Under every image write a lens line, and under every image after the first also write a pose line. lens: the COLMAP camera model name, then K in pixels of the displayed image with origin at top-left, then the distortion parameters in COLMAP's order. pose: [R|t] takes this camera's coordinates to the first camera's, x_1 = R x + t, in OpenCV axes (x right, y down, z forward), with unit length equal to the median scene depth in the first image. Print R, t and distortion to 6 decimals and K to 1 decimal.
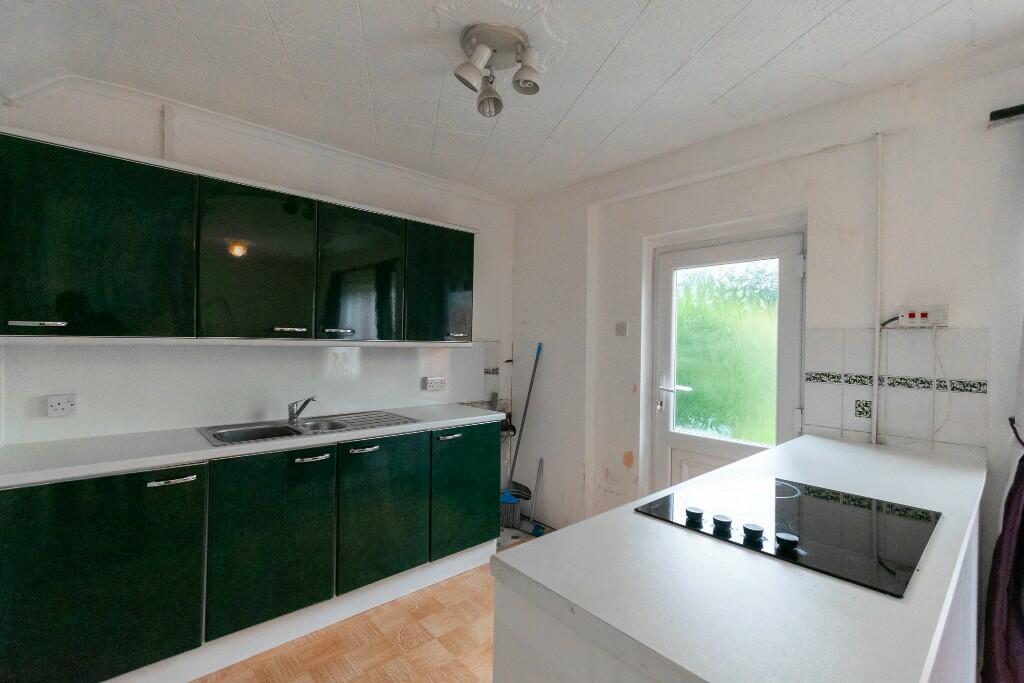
lens RADIAL K [[457.4, 0, 512.0], [0, 457.4, 341.5], [0, 0, 1]] dist [0.016965, -0.011659]
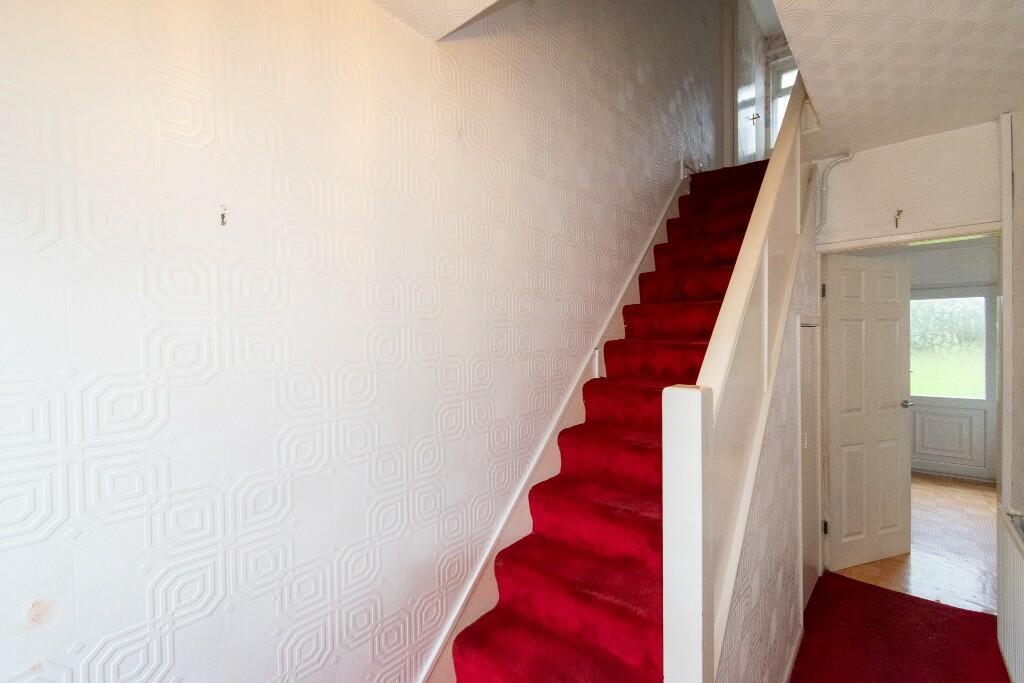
lens RADIAL K [[457.4, 0, 512.0], [0, 457.4, 341.5], [0, 0, 1]] dist [0.016965, -0.011659]
pose [[0.986393, -0.017698, 0.163446, -1.652124], [0.019063, 0.999795, -0.006786, -0.026014], [-0.163293, 0.009809, 0.986529, -0.513823]]
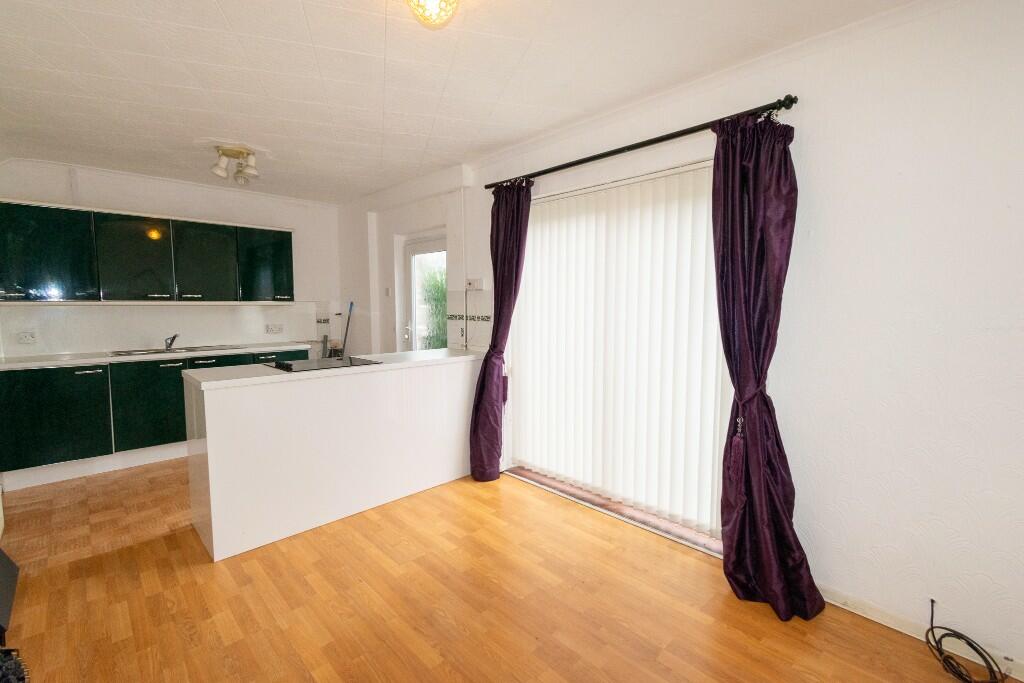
lens RADIAL K [[446.0, 0, 512.0], [0, 446.0, 341.5], [0, 0, 1]] dist [-0.001339, -0.000333]
pose [[0.997903, -0.021113, 0.061188, 0.753135], [0.015686, 0.996010, 0.087855, 0.019450], [-0.062799, -0.086711, 0.994252, -0.783618]]
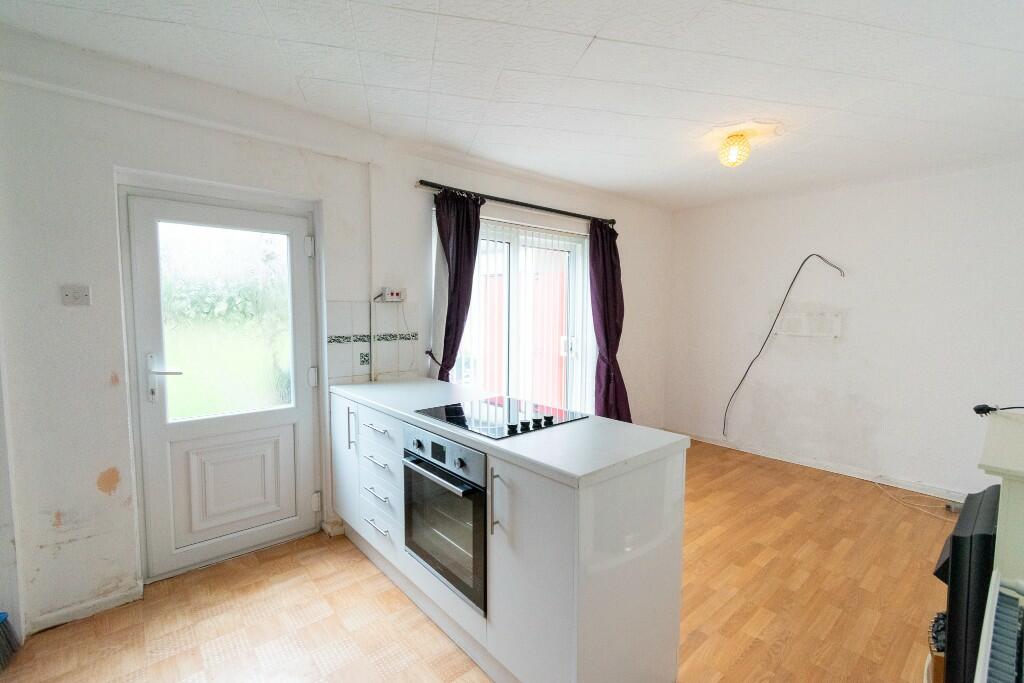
lens RADIAL K [[457.4, 0, 512.0], [0, 457.4, 341.5], [0, 0, 1]] dist [0.016965, -0.011659]
pose [[-0.003338, -0.083553, 0.996498, -0.564980], [-0.000973, 0.996503, 0.083550, -0.021452], [-0.999994, -0.000691, -0.003408, 0.487134]]
